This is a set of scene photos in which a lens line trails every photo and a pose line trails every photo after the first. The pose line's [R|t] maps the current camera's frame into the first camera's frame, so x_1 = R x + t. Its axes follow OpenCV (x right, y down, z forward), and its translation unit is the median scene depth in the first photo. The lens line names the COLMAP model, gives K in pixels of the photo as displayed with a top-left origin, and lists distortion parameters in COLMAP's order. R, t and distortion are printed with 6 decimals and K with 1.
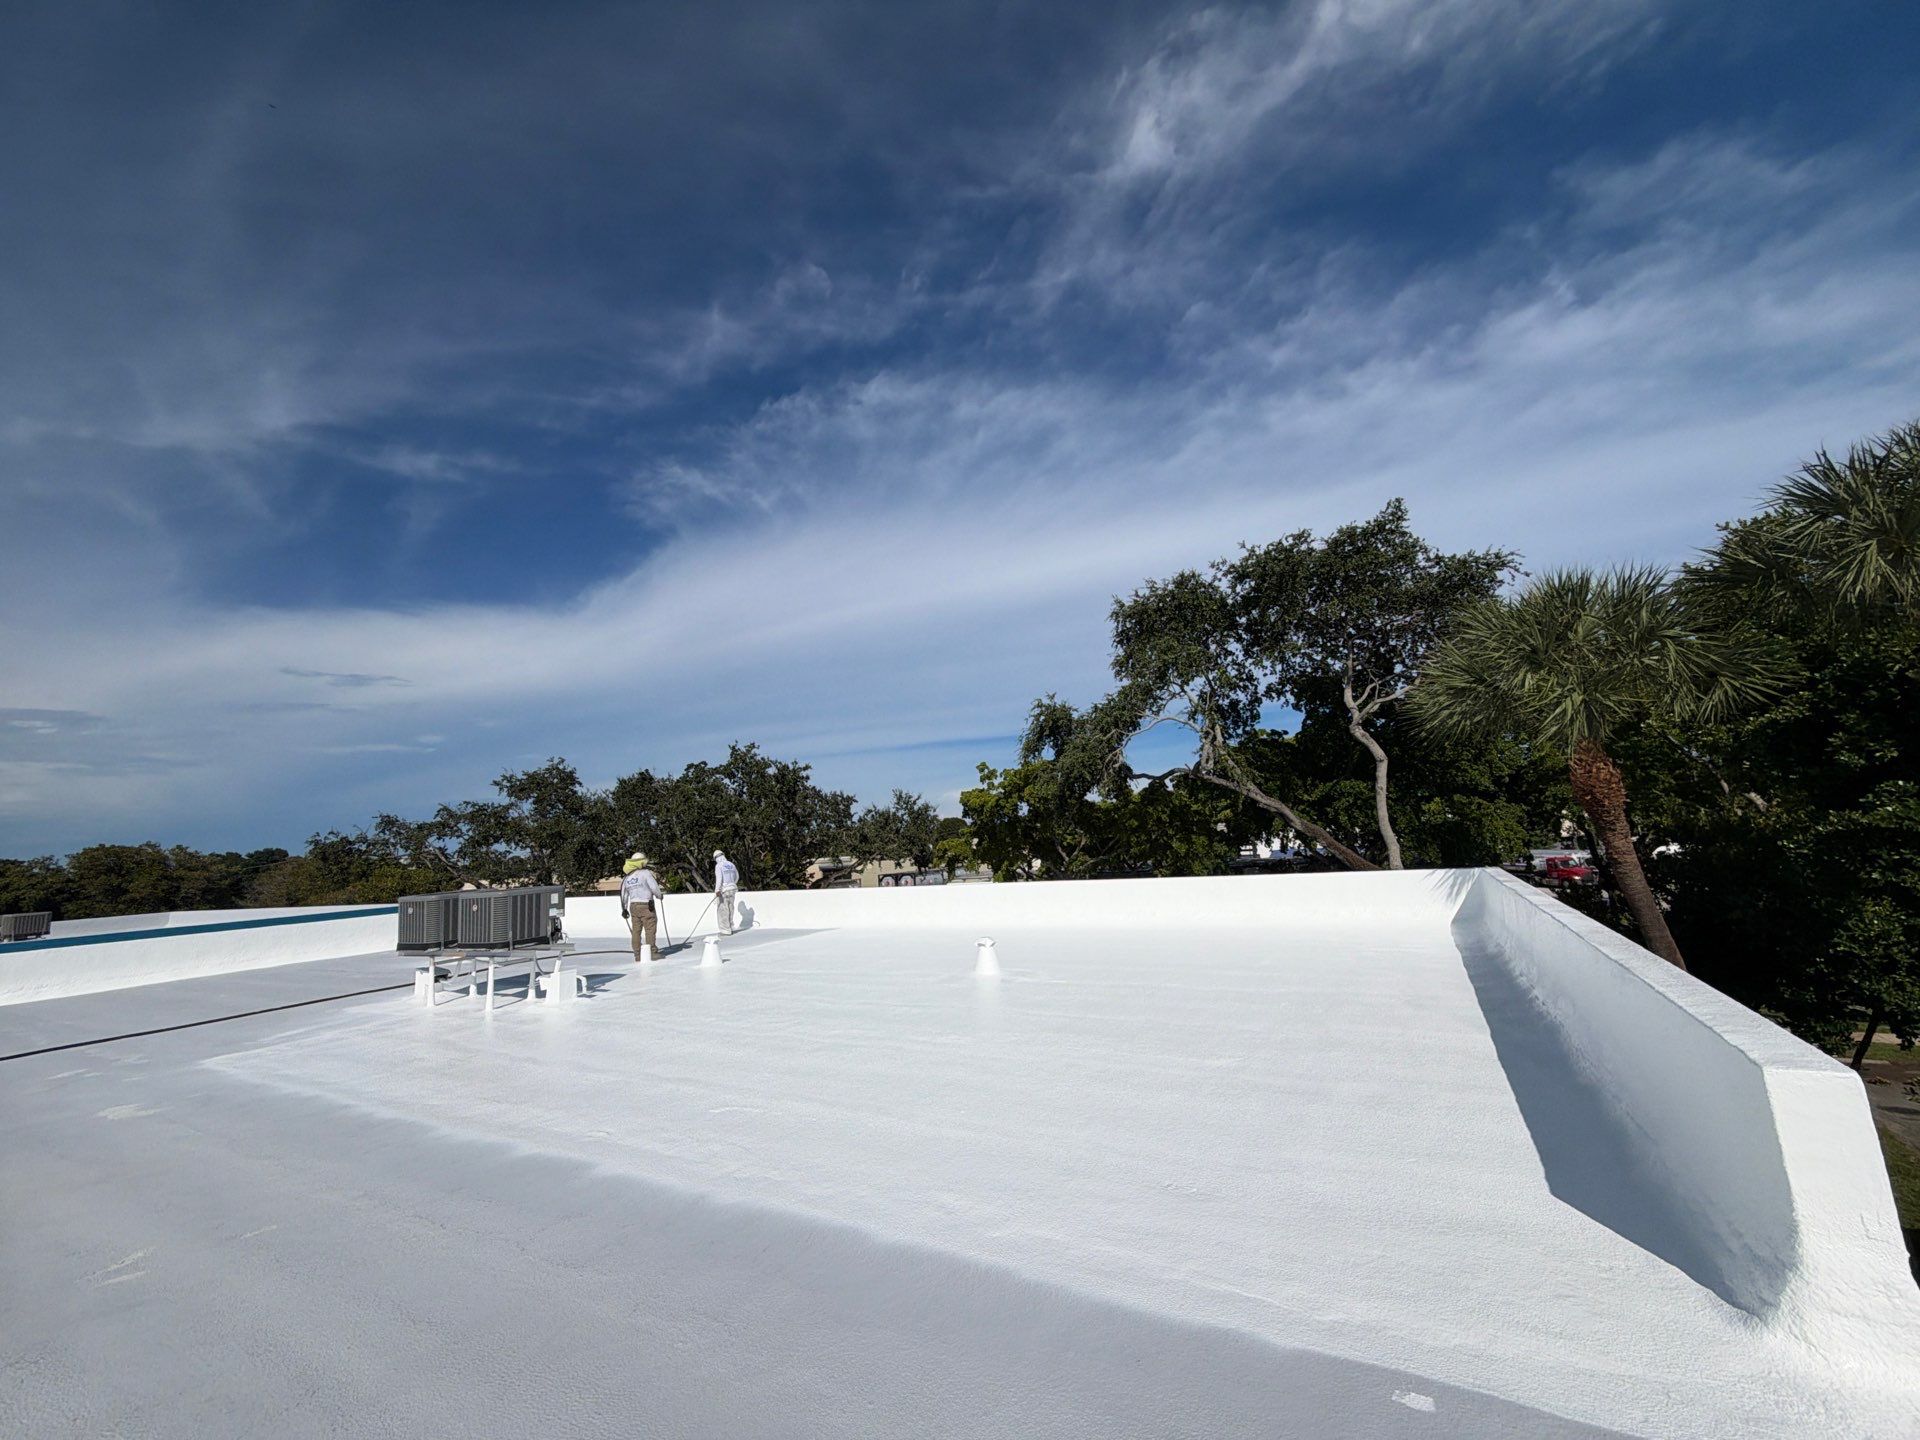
lens RADIAL K [[763.1, 0, 958.0], [0, 763.1, 722.2], [0, 0, 1]] dist [-0.003143, 0.000585]
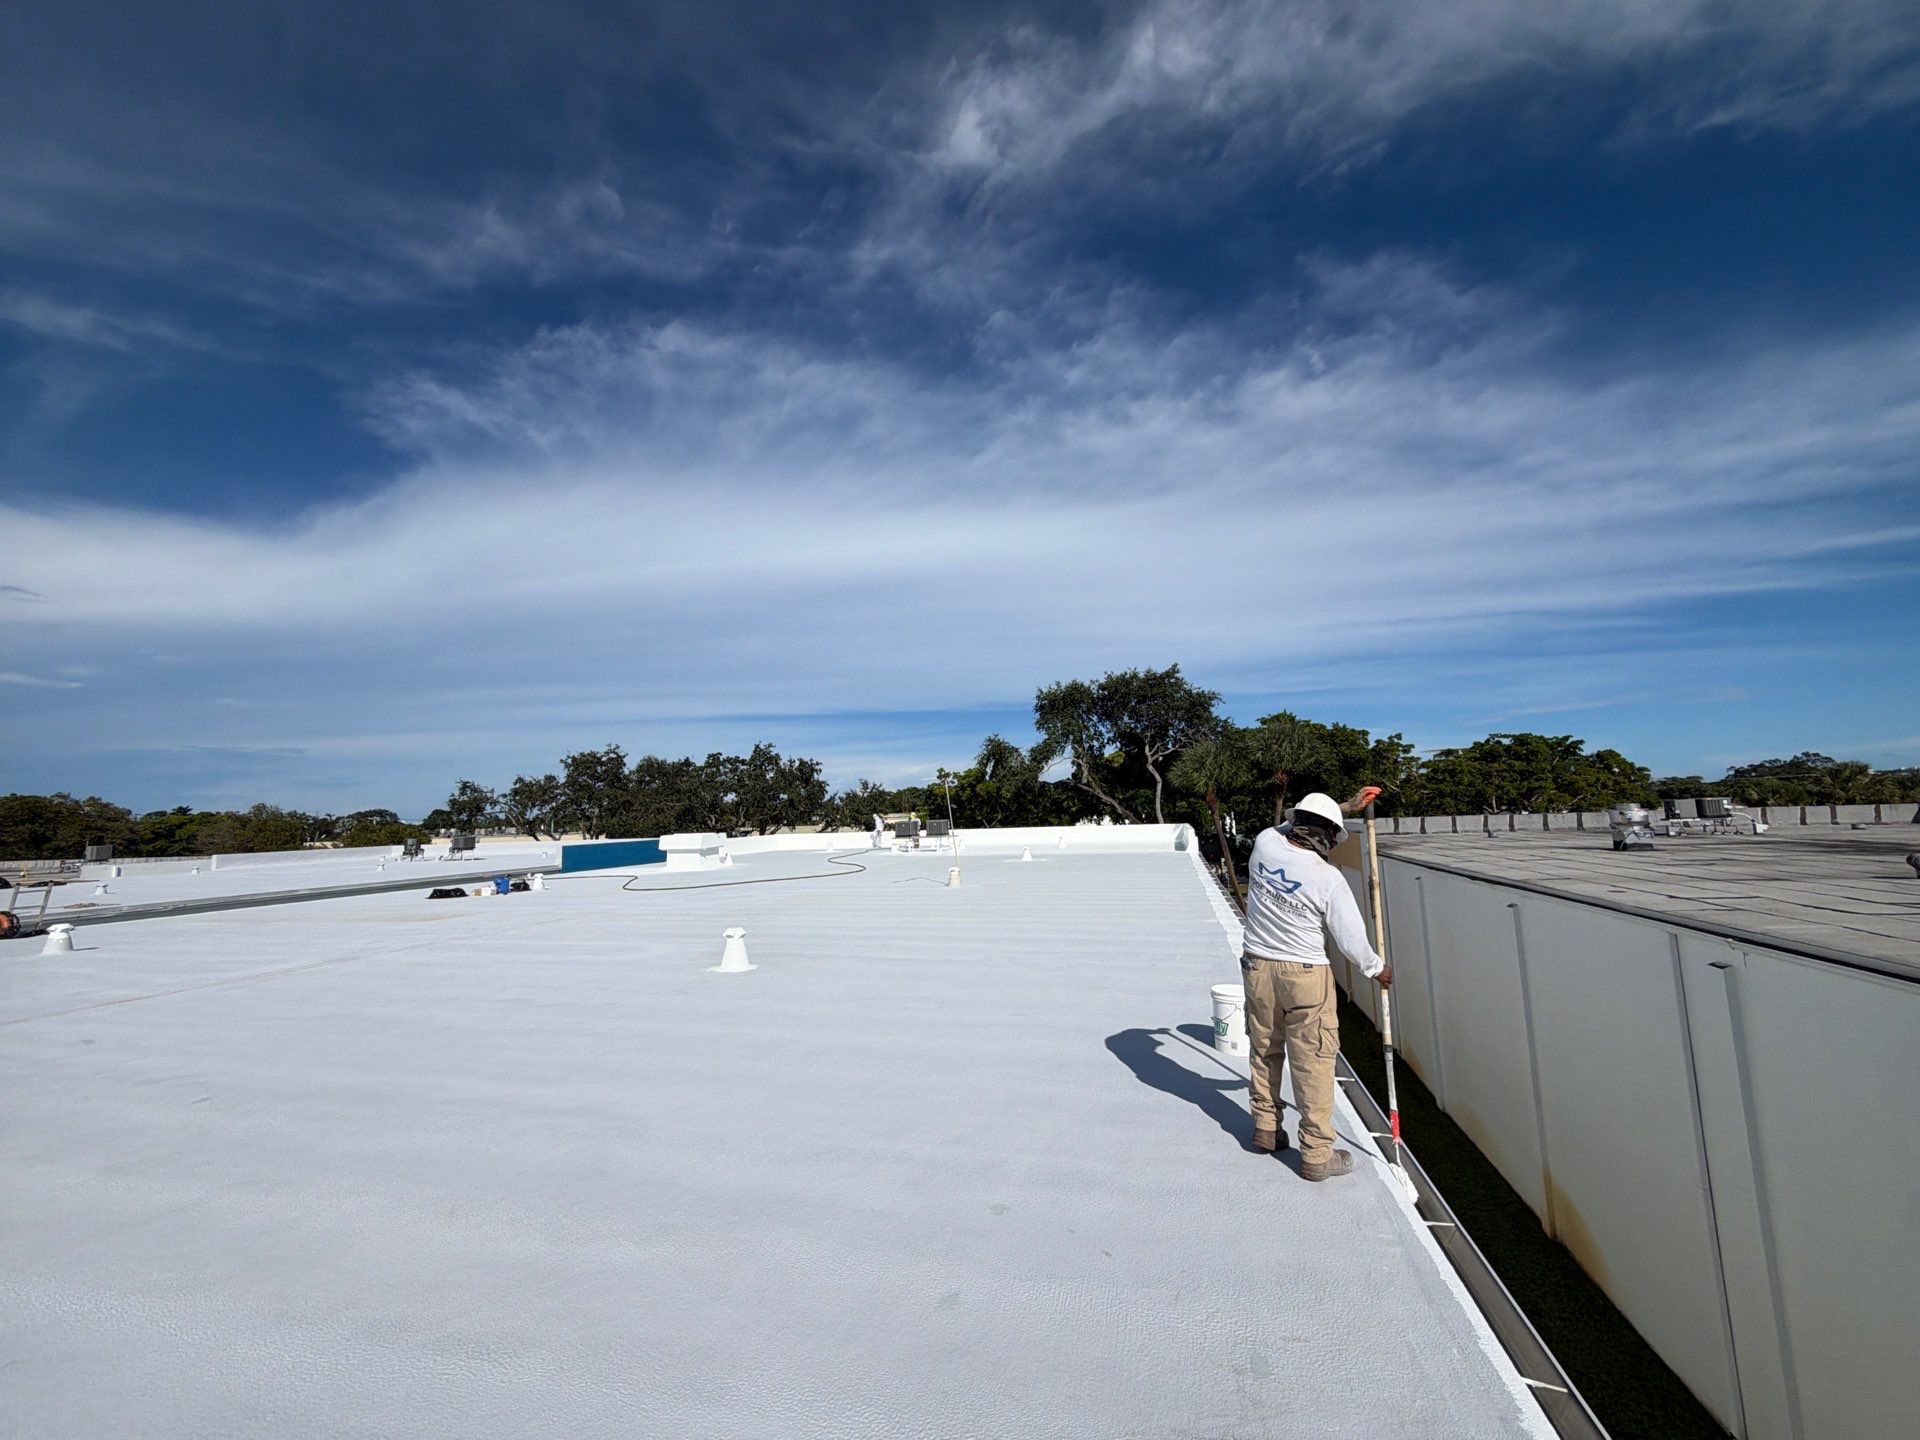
lens RADIAL K [[756.8, 0, 951.2], [0, 756.8, 717.7], [0, 0, 1]] dist [-0.003033, -0.000195]
pose [[0.962552, 0.065910, 0.262961, -0.490640], [-0.070361, 0.997493, 0.007537, -0.088397], [-0.261805, -0.025757, 0.964777, -0.755963]]
